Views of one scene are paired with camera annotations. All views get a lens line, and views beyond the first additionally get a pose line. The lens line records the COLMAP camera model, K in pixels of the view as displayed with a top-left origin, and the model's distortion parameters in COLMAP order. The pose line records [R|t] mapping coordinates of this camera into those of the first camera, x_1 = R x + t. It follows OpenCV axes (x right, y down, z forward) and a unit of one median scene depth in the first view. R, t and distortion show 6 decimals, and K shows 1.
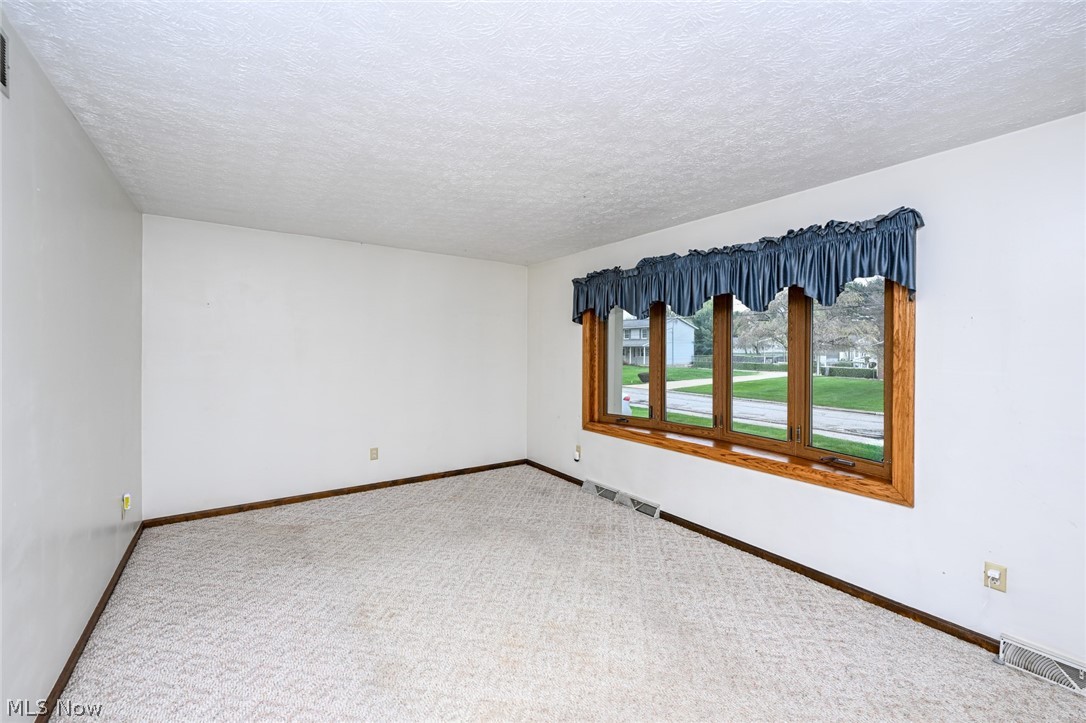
lens RADIAL K [[447.7, 0, 542.1], [0, 447.7, 355.5], [0, 0, 1]] dist [-0.001535, -0.000125]
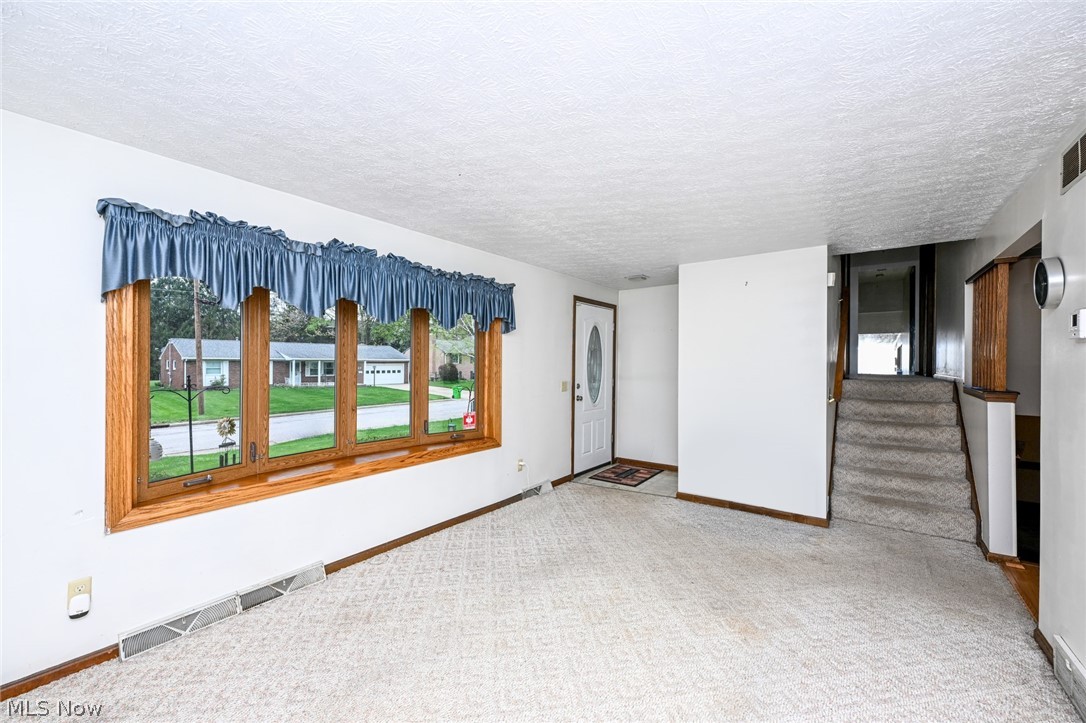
lens RADIAL K [[429.9, 0, 542.0], [0, 429.9, 362.8], [0, 0, 1]] dist [-0.001229, -0.000095]
pose [[-0.321363, -0.009945, 0.946904, -0.643282], [0.000443, 0.999943, 0.010652, -0.017436], [-0.946956, 0.003842, -0.321340, 1.007952]]
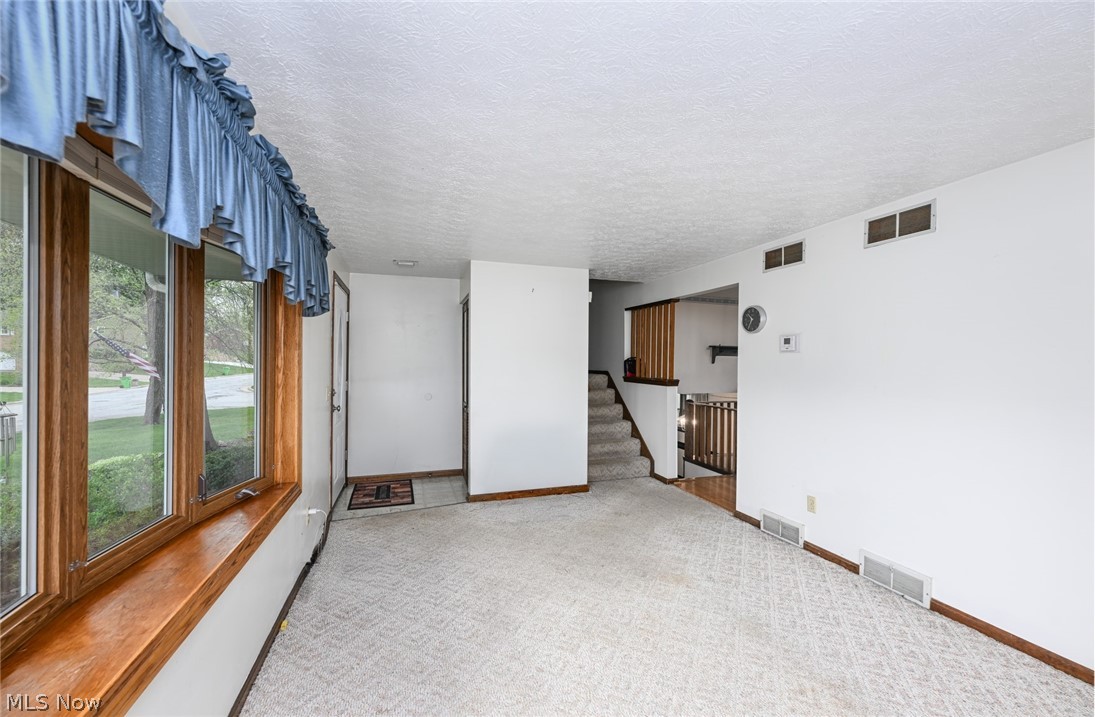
lens RADIAL K [[430.3, 0, 550.3], [0, 430.3, 366.4], [0, 0, 1]] dist [-0.000431, -0.000063]
pose [[-0.962362, -0.017425, 0.271213, -0.072682], [-0.012780, 0.999740, 0.018883, -0.016903], [-0.271471, 0.014706, -0.962334, 1.367499]]
